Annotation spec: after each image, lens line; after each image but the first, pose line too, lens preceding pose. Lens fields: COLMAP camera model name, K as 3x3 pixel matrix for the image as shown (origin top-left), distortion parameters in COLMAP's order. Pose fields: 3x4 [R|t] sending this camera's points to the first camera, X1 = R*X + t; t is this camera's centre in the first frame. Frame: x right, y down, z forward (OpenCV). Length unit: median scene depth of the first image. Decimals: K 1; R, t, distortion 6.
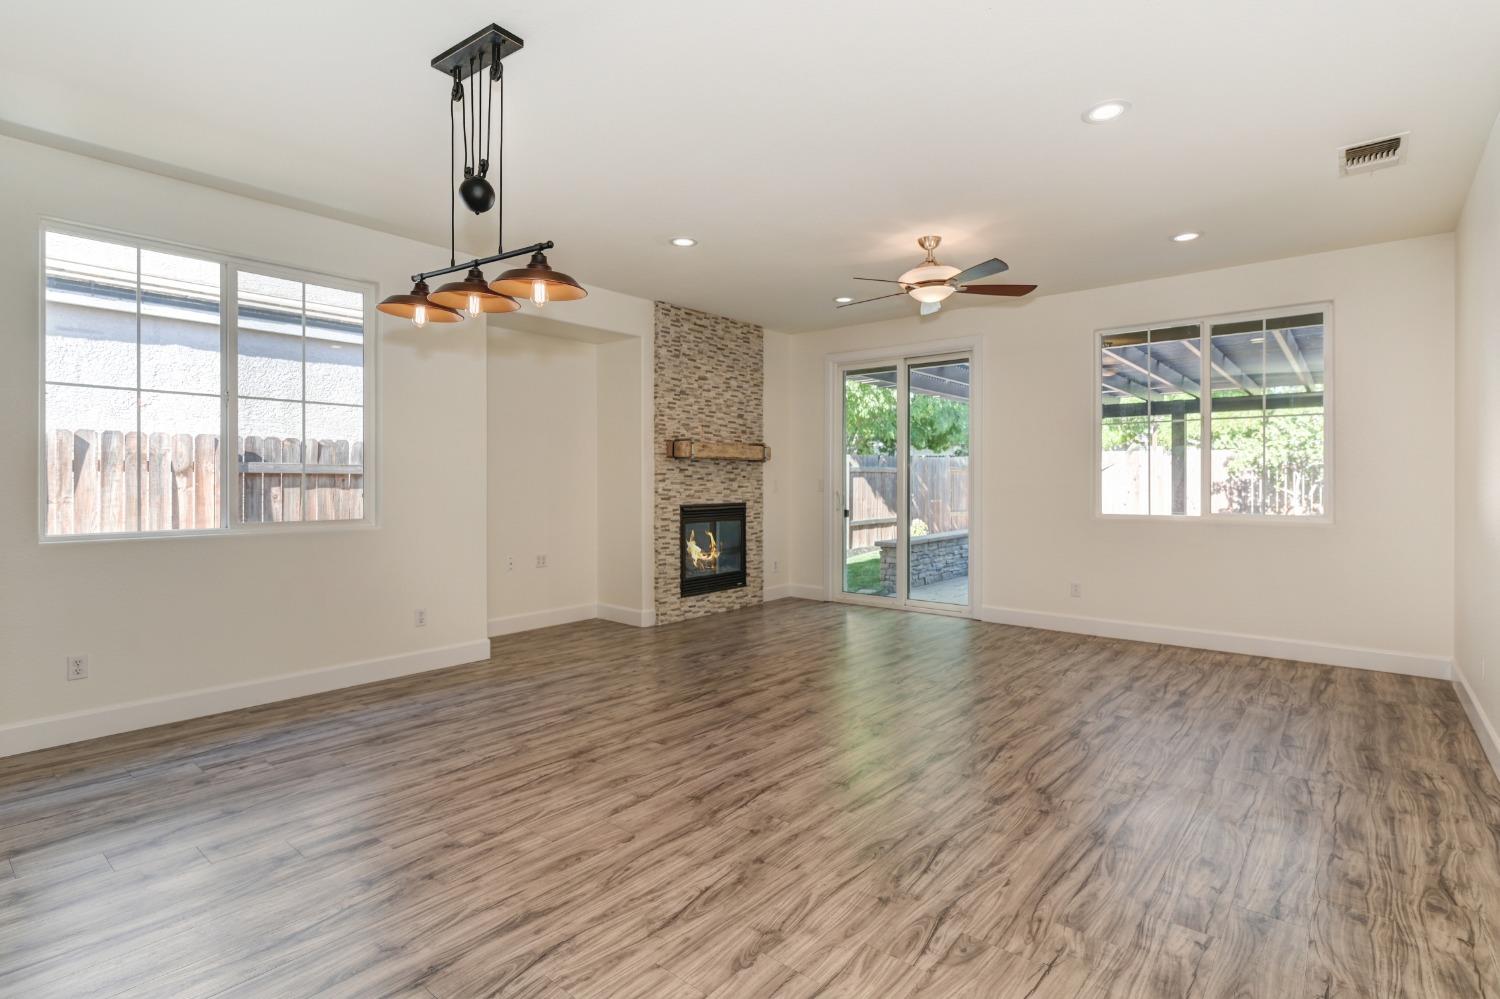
lens RADIAL K [[731.5, 0, 762.8], [0, 731.5, 485.6], [0, 0, 1]] dist [-0.002706, 0.001365]
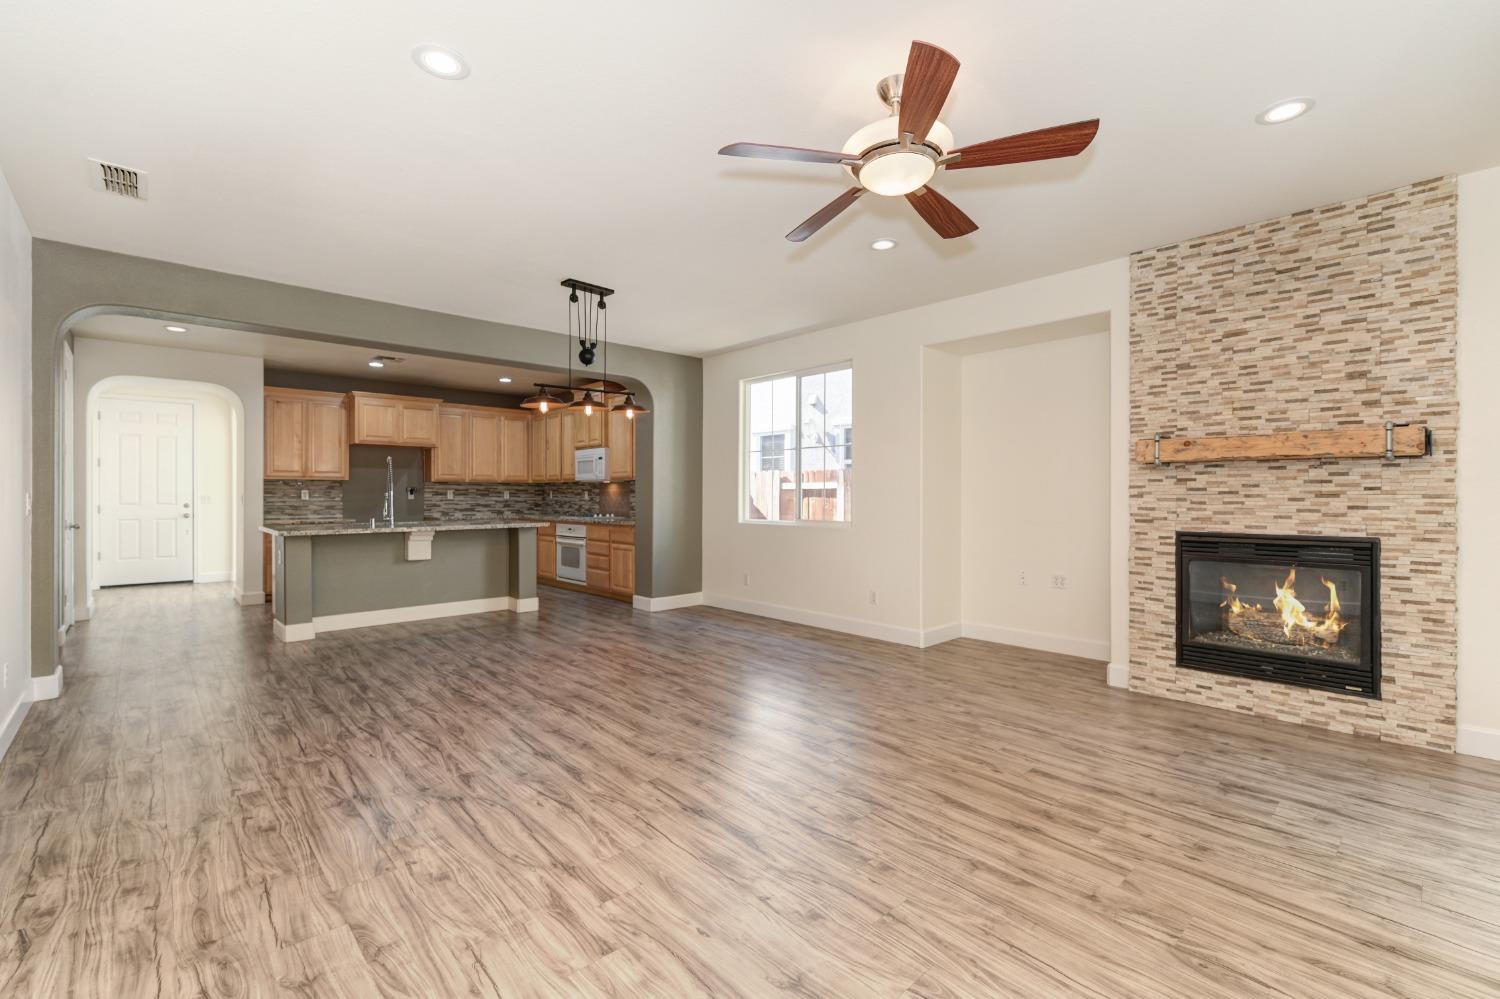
lens RADIAL K [[658.1, 0, 750.0], [0, 658.1, 499.5], [0, 0, 1]] dist [-0.000996, -0.000103]
pose [[-0.141295, 0.006984, -0.989943, 0.931837], [-0.007508, 0.999939, 0.008126, -0.009156], [0.989939, 0.008581, -0.141234, 1.159076]]
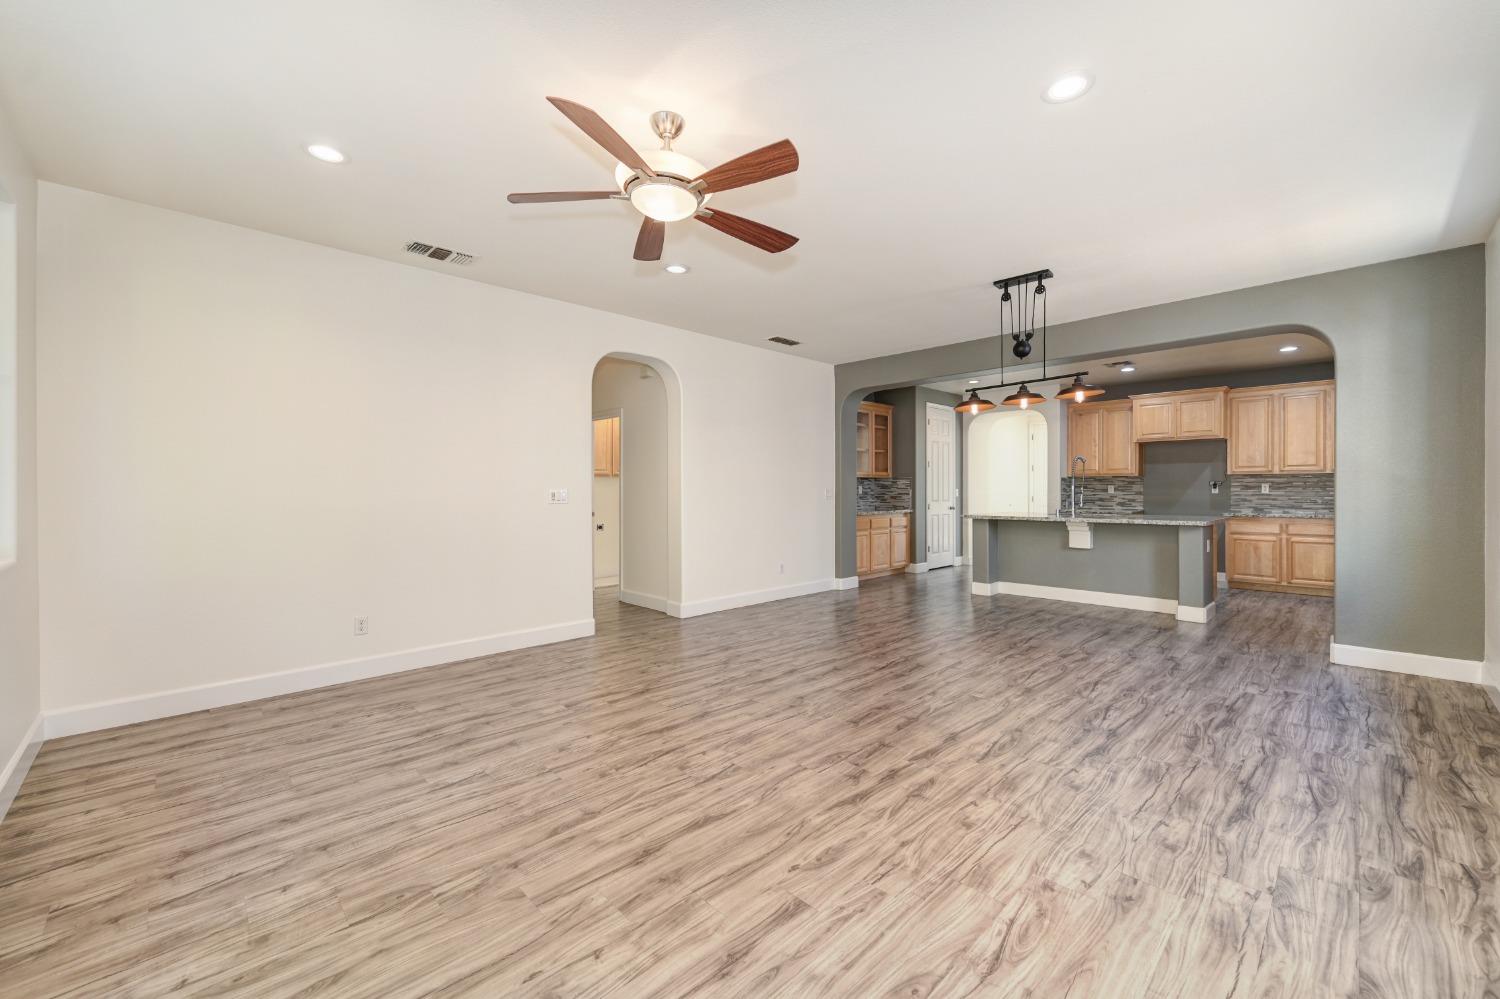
lens RADIAL K [[591.0, 0, 754.9], [0, 591.0, 492.3], [0, 0, 1]] dist [-0.001250, 0.000562]
pose [[-0.993522, 0.002104, 0.113623, 0.109090], [0.003287, 0.999942, 0.010226, -0.012091], [-0.113594, 0.010533, -0.993471, 1.836361]]
